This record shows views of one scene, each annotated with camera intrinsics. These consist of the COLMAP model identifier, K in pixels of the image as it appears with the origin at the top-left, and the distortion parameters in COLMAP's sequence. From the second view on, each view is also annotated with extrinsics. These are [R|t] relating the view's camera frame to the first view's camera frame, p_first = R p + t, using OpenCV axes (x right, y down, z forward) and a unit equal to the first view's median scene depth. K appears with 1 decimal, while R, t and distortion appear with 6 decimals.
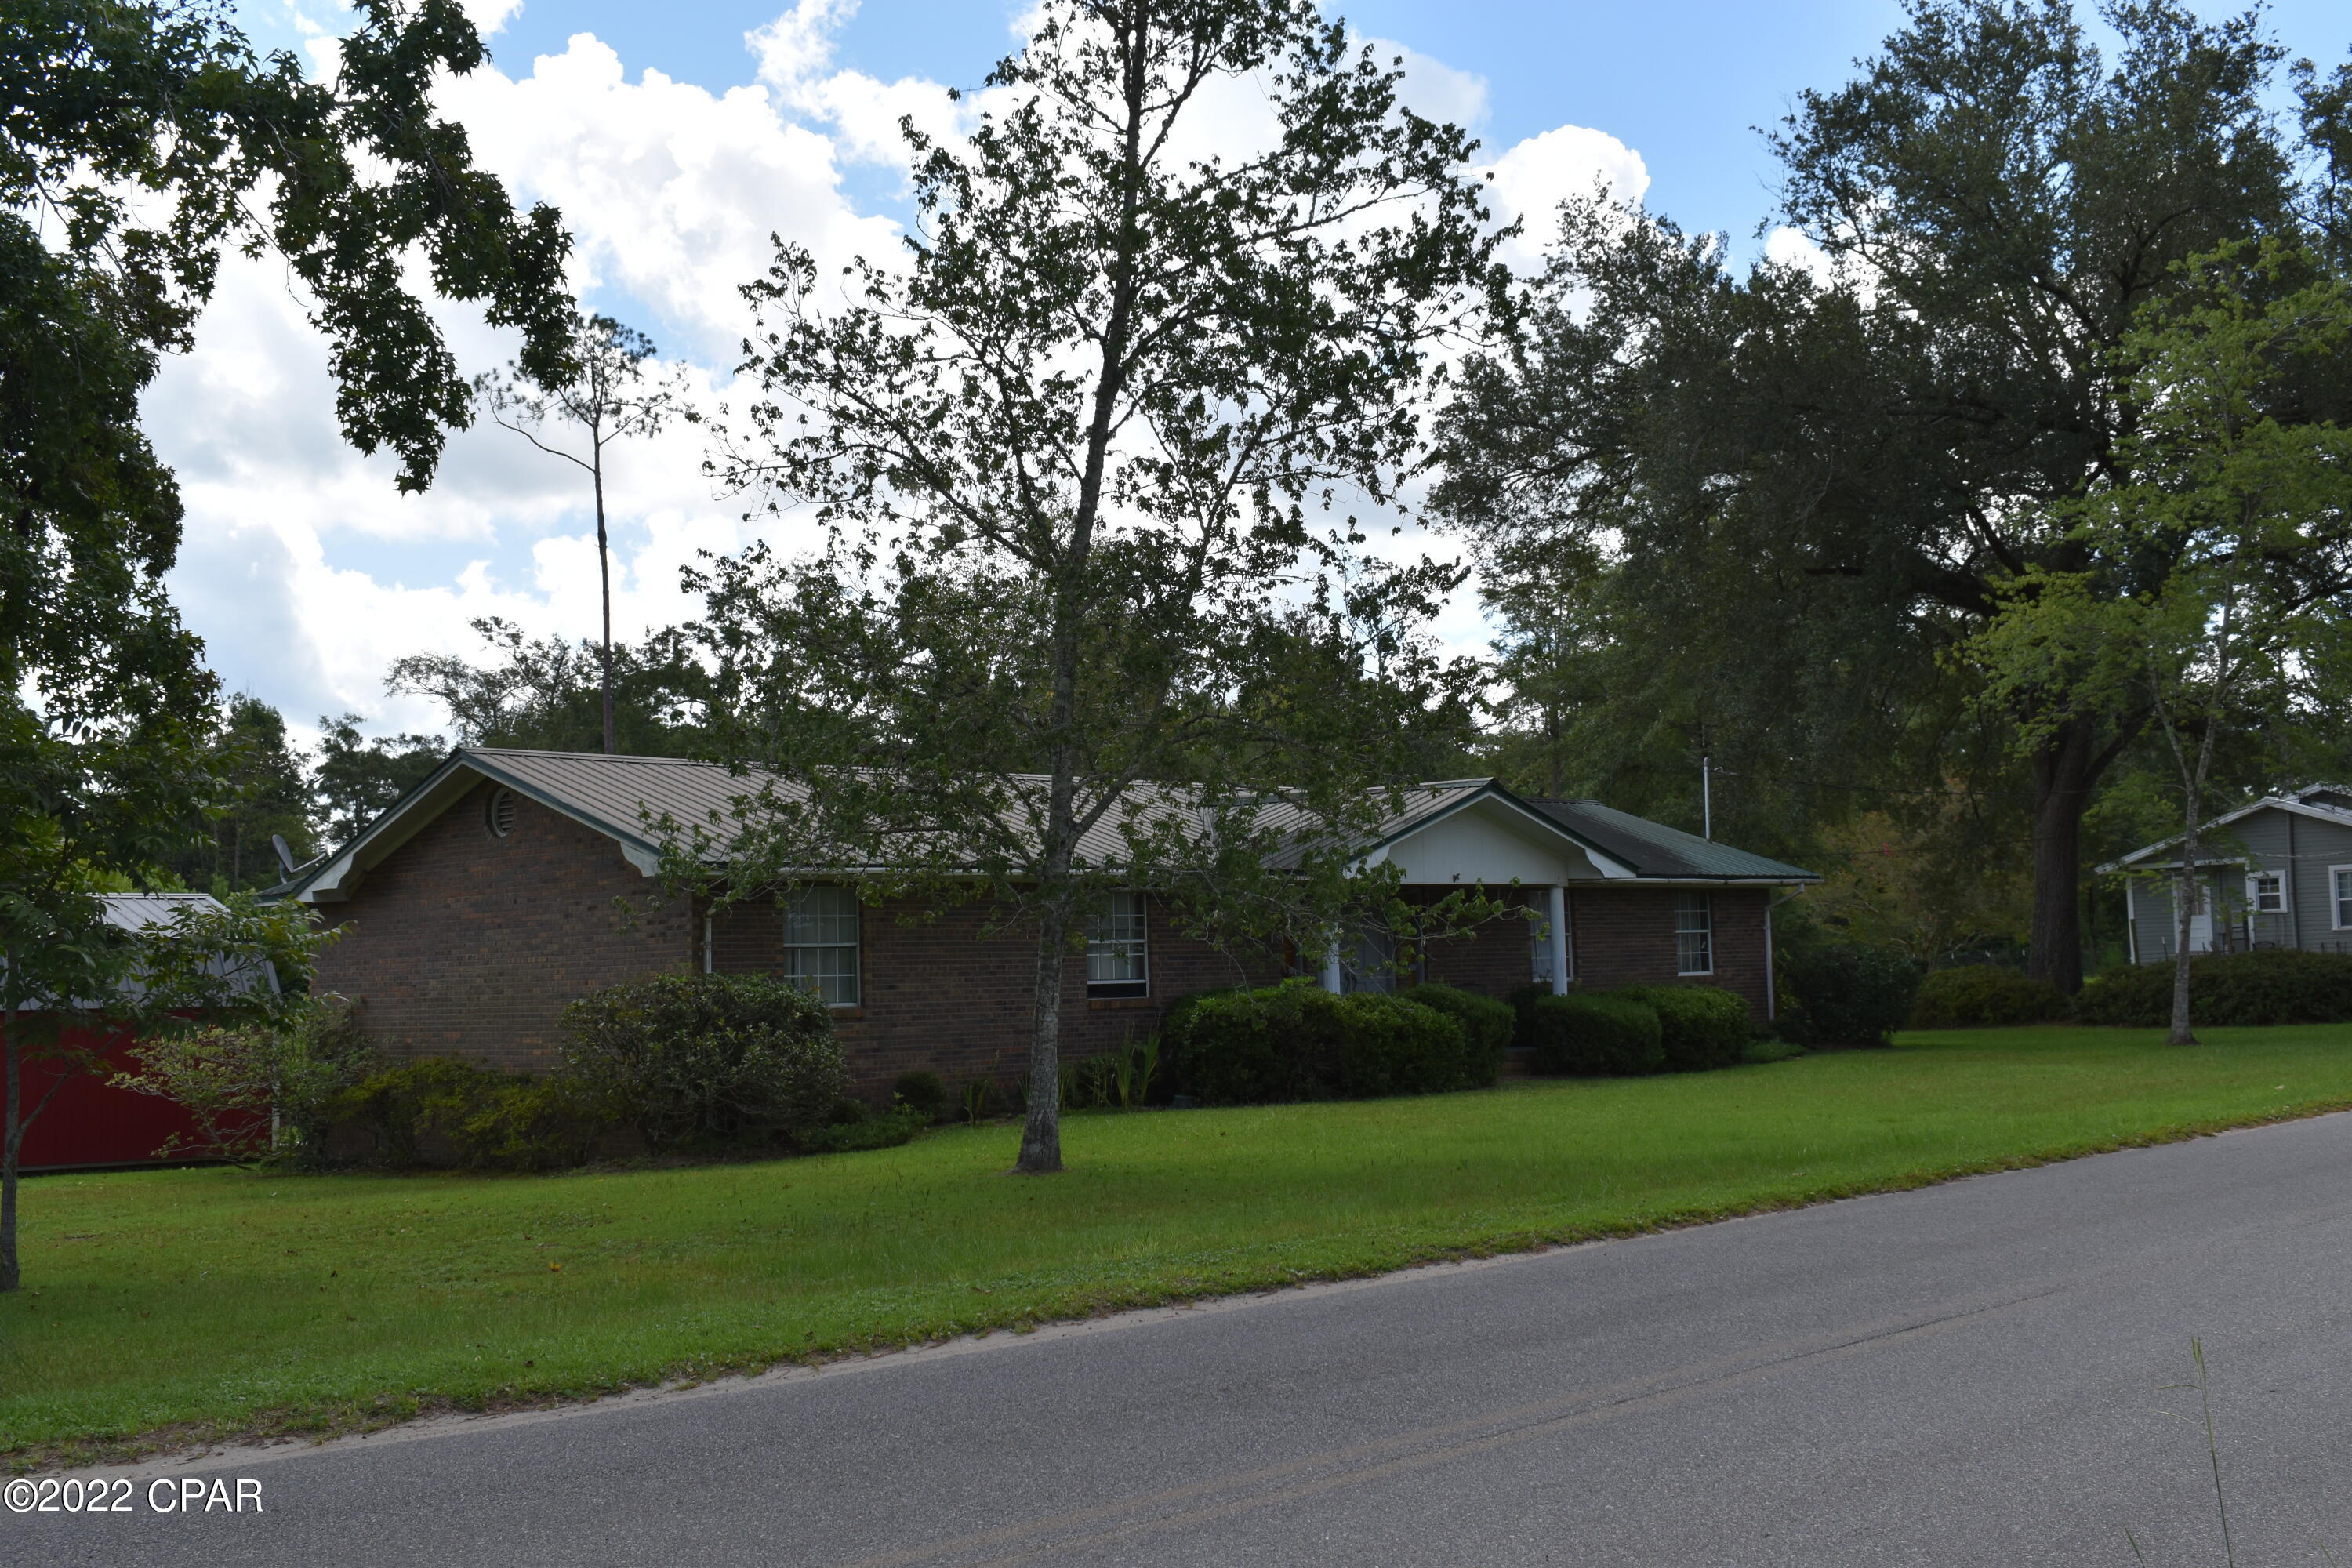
lens RADIAL K [[2792.3, 0, 1176.0], [0, 2792.3, 784.0], [0, 0, 1]] dist [-0.042231, -0.032579]
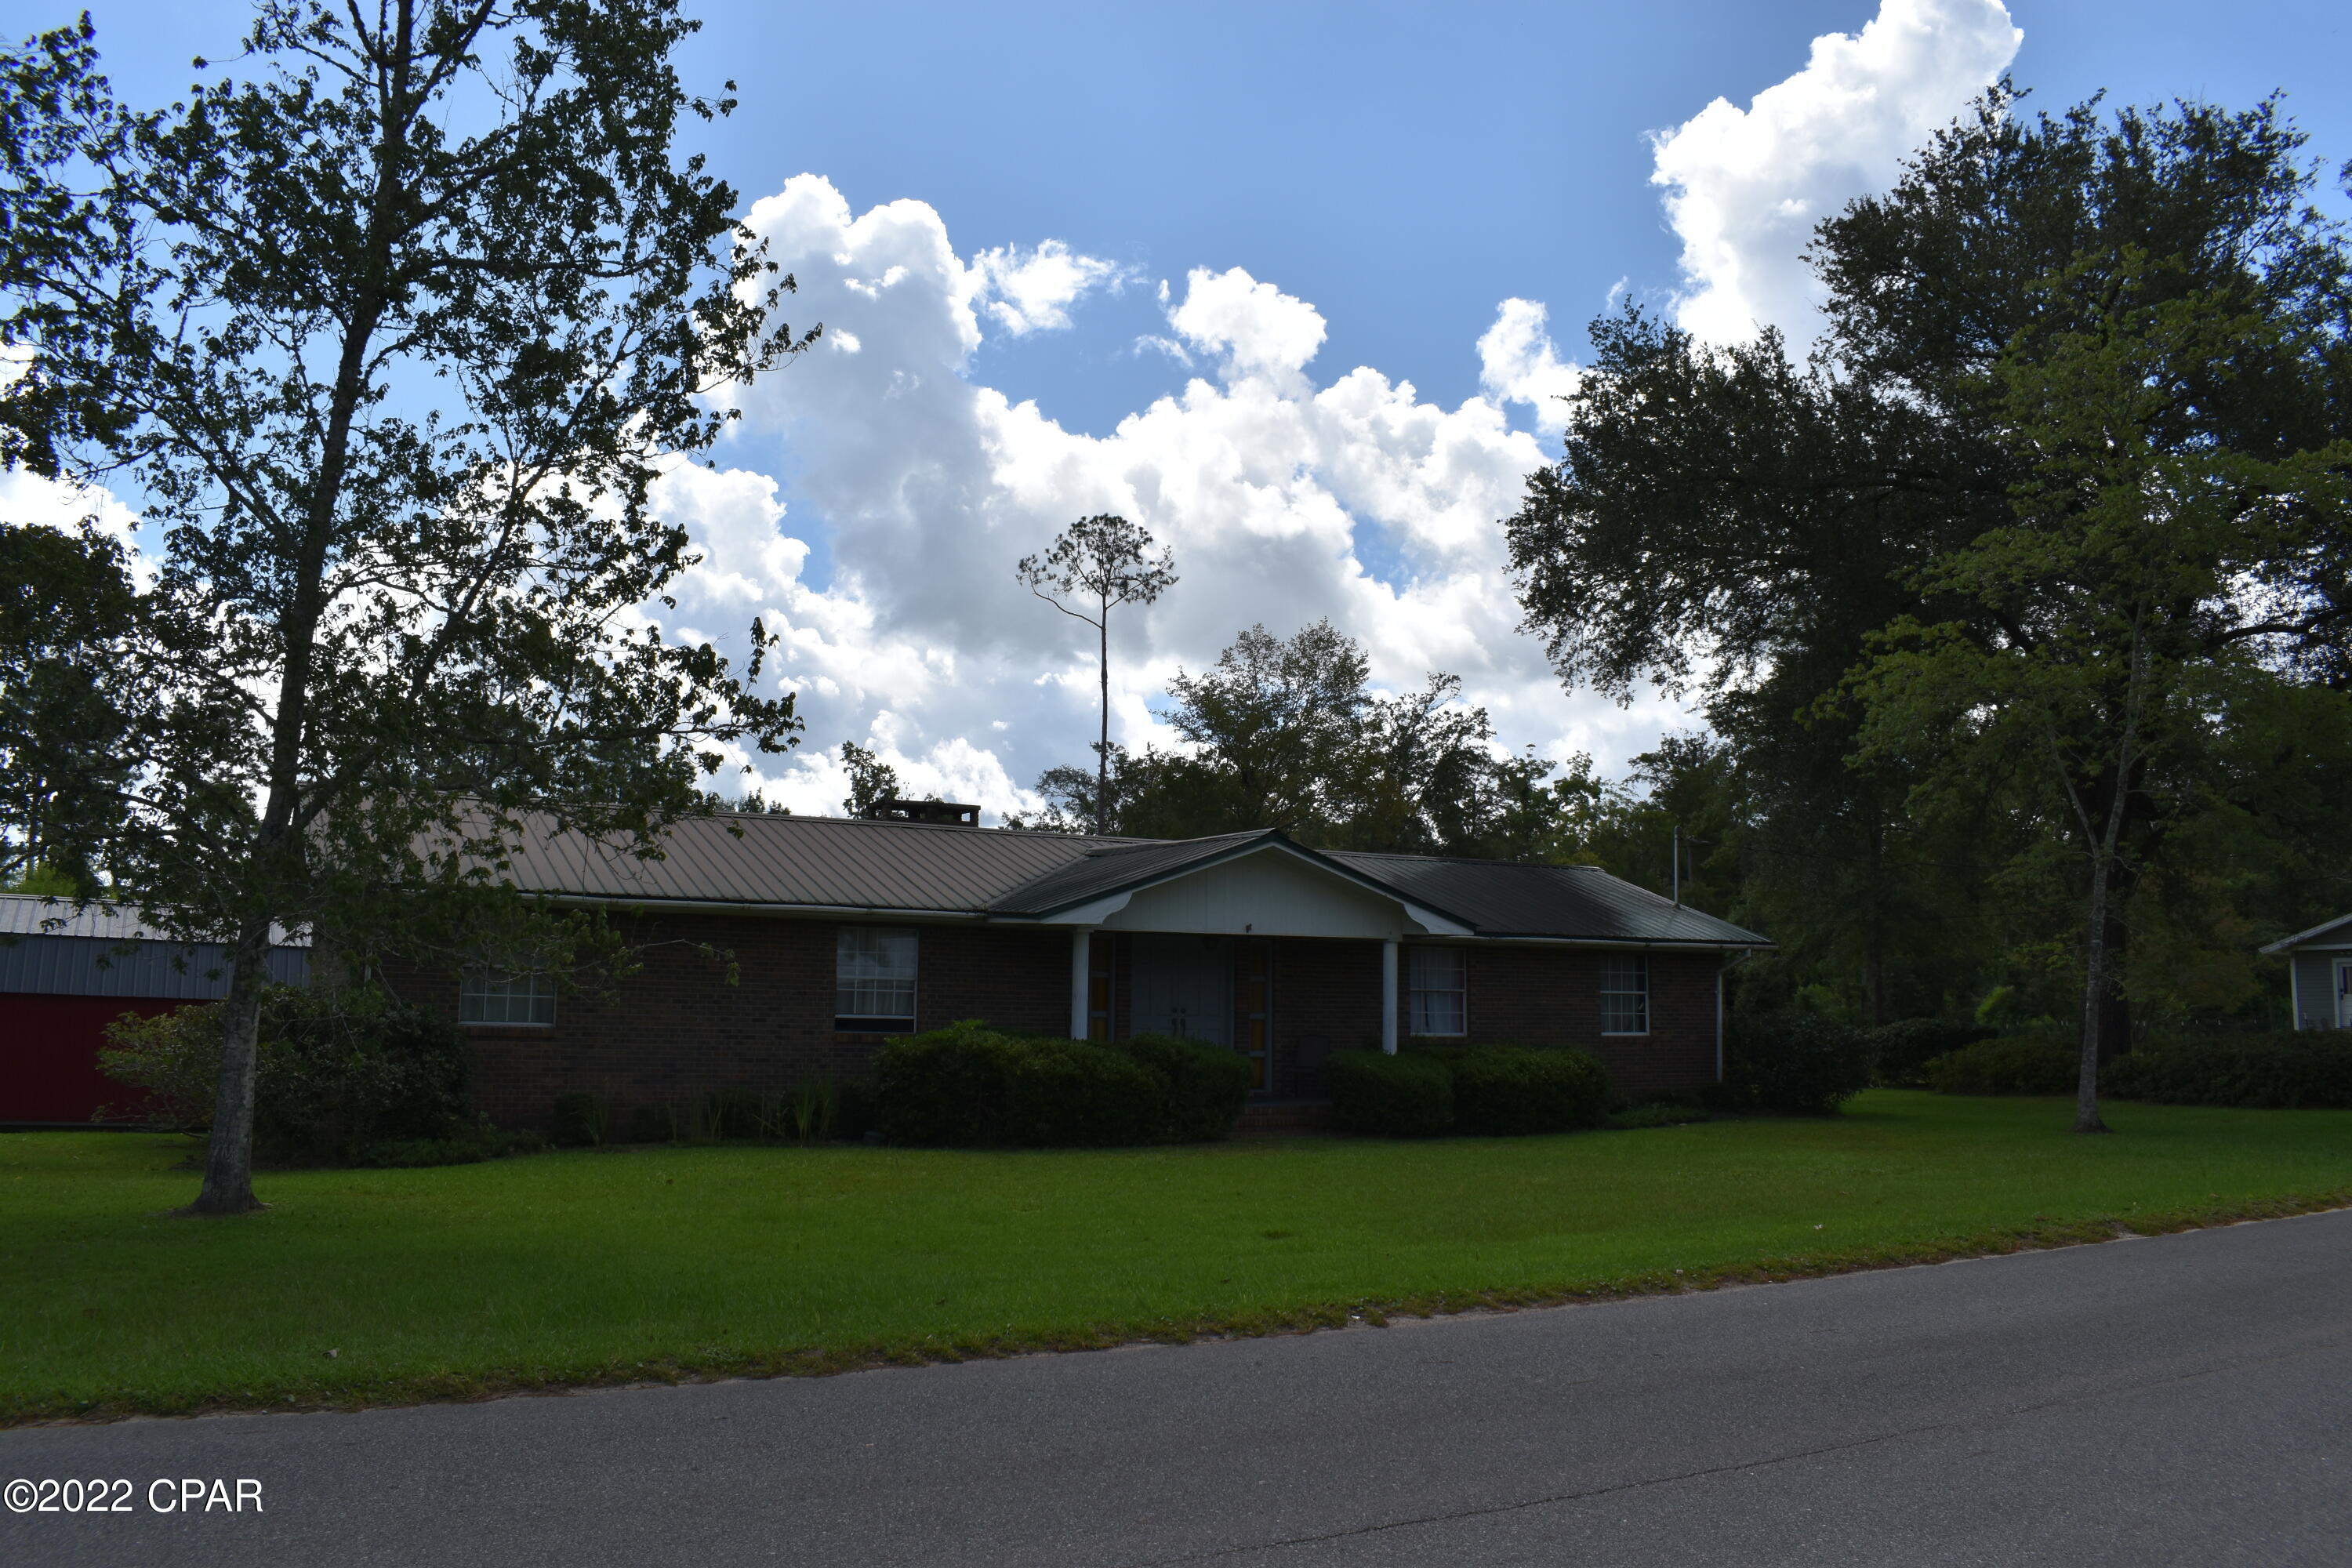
lens RADIAL K [[1905.1, 0, 1176.0], [0, 1905.1, 784.0], [0, 0, 1]] dist [-0.089125, 0.010505]
pose [[0.954752, 0.006530, -0.297332, 0.216413], [-0.020687, 0.998796, -0.044491, 0.009934], [0.296684, 0.048629, 0.953737, 0.261546]]
